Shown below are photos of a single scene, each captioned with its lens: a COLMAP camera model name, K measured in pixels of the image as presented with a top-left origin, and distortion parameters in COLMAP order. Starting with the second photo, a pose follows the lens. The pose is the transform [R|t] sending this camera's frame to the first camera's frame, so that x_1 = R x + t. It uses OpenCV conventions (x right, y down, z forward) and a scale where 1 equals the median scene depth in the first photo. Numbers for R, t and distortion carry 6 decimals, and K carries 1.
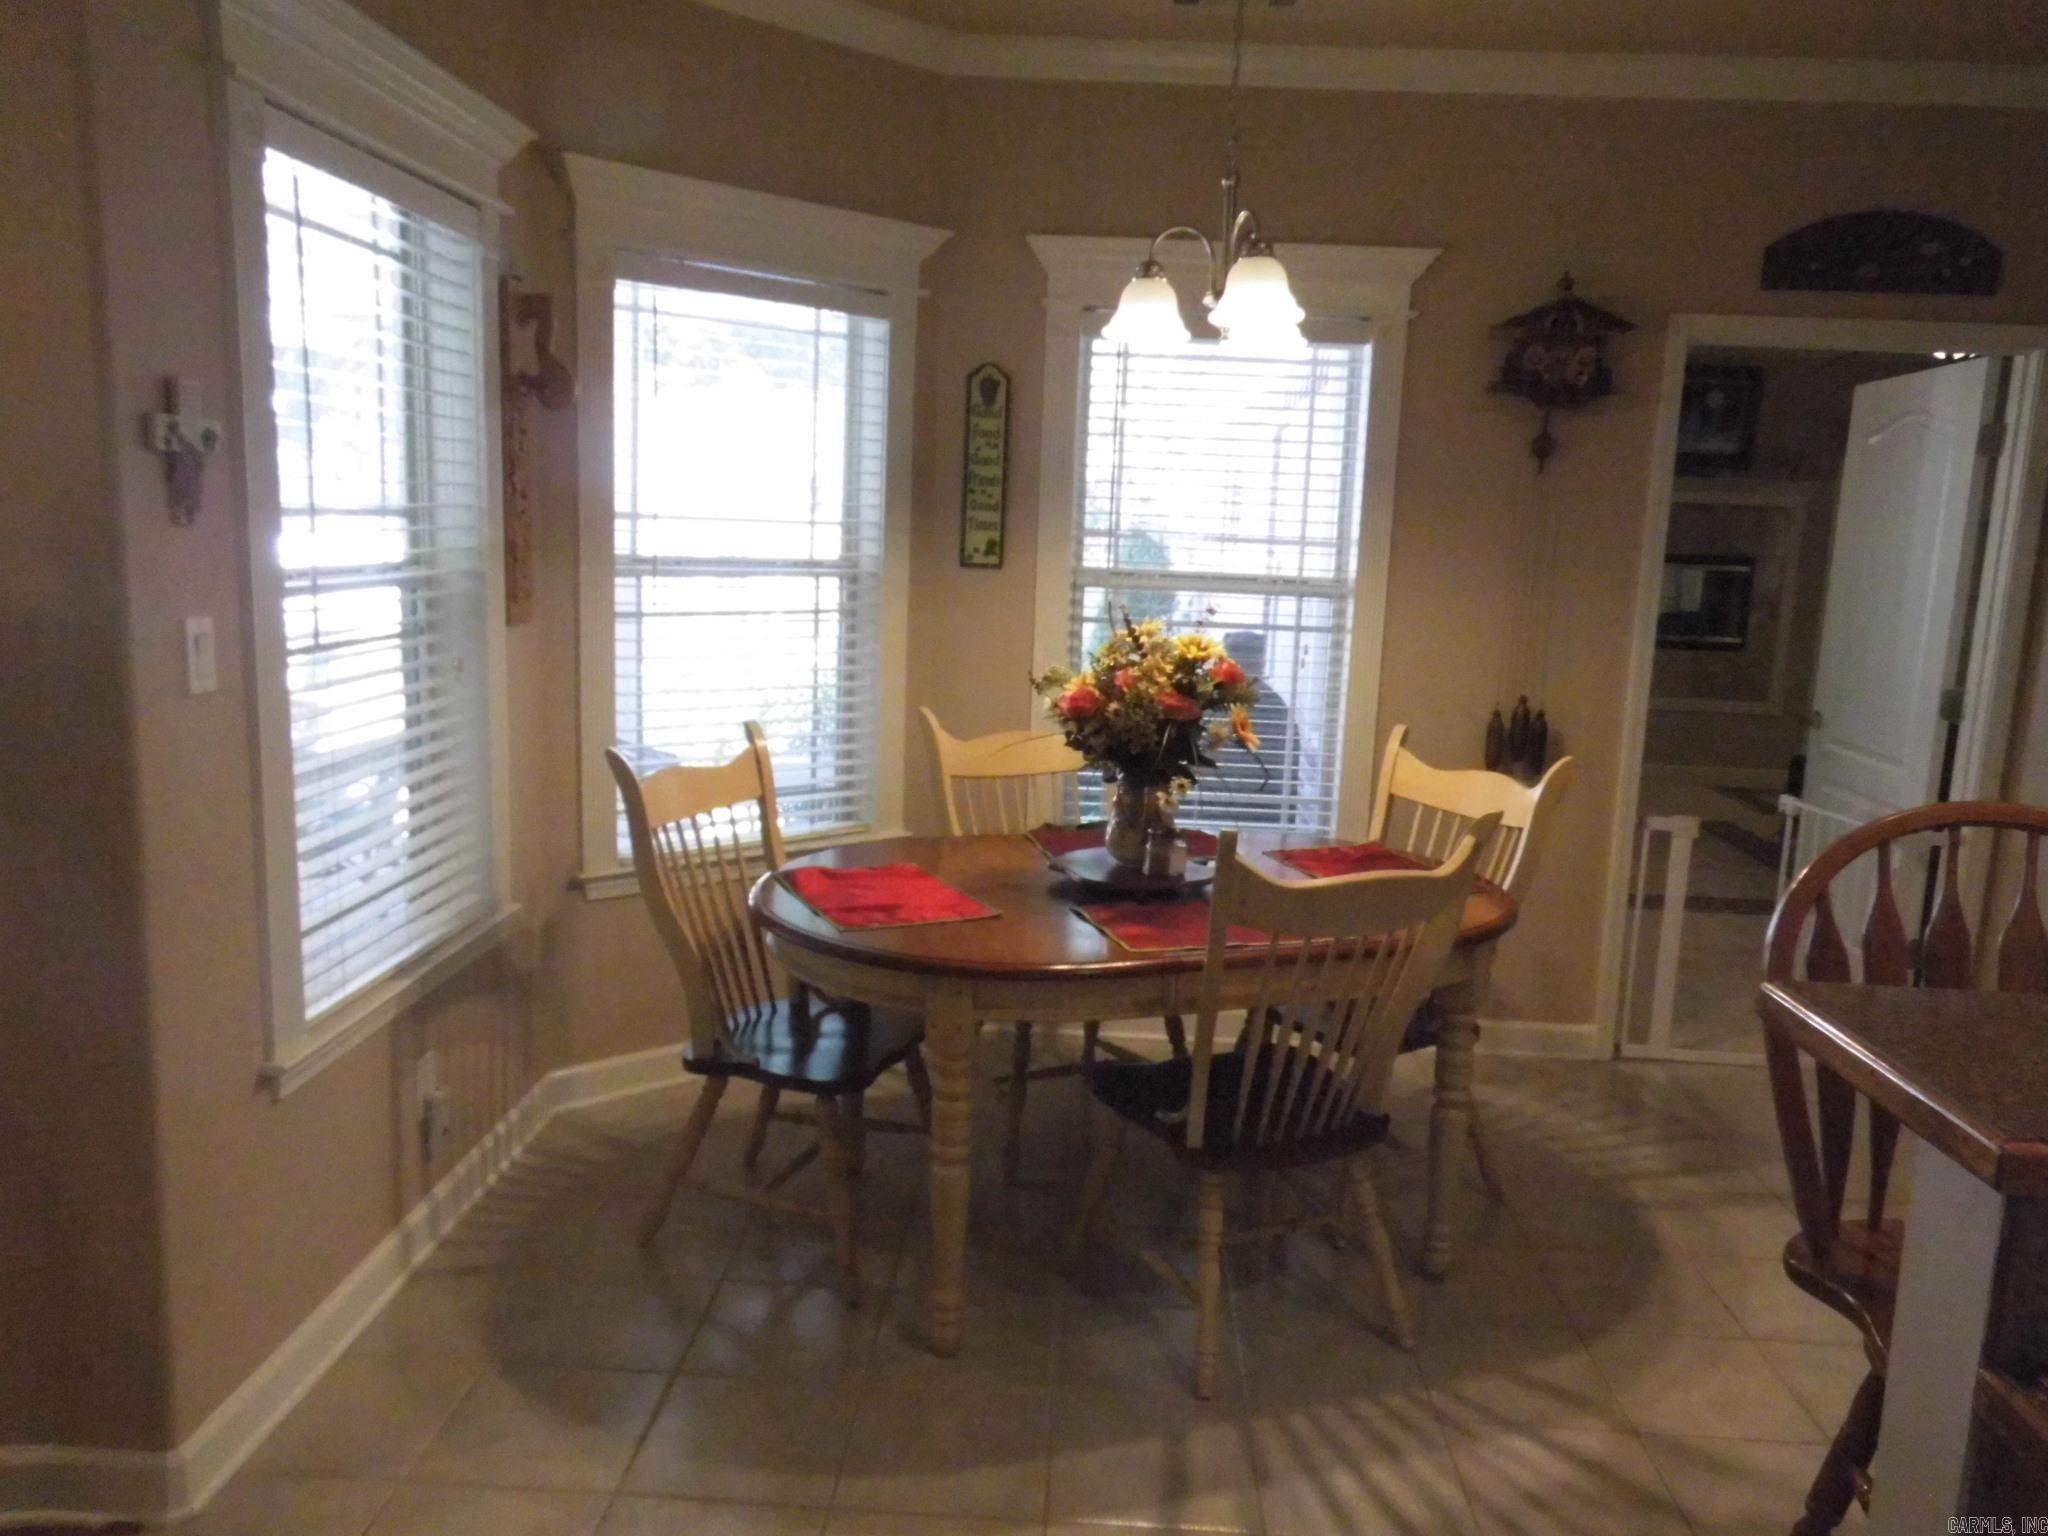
lens RADIAL K [[1528.0, 0, 1026.9], [0, 1528.0, 767.8], [0, 0, 1]] dist [-0.037639, 0.067538]
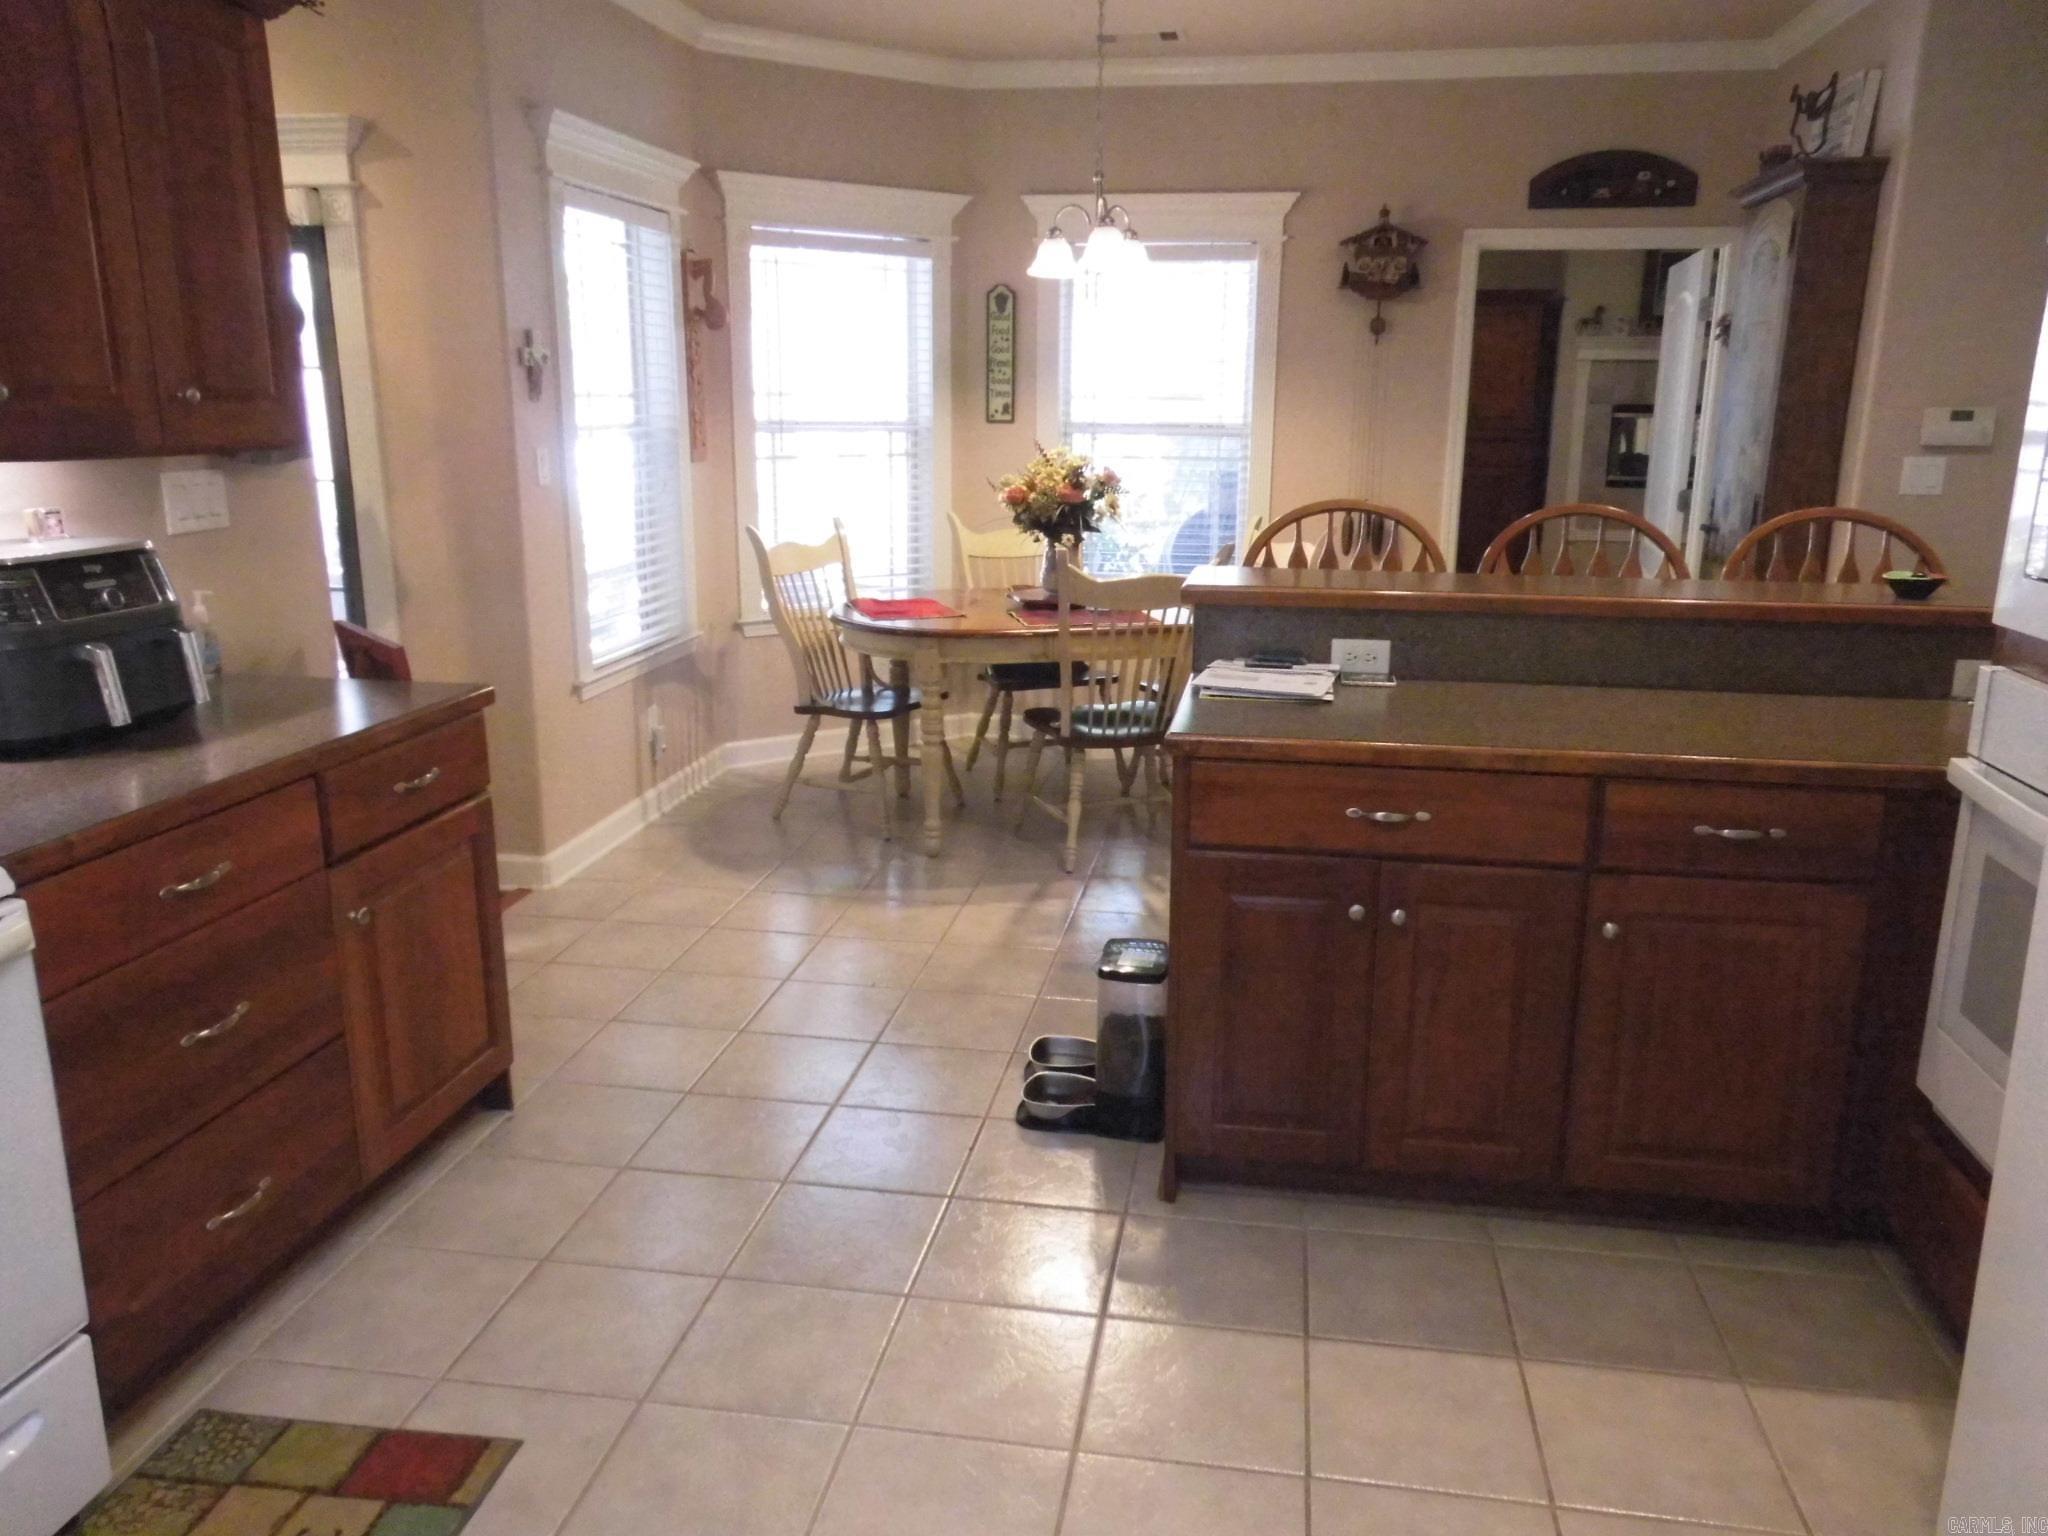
lens RADIAL K [[1528.0, 0, 1018.8], [0, 1528.0, 765.5], [0, 0, 1]] dist [-0.037639, 0.067538]
pose [[0.991758, -0.002072, -0.128105, 0.228232], [0.011403, 0.997329, 0.072149, 0.121667], [0.127613, -0.073015, 0.989133, -0.631804]]
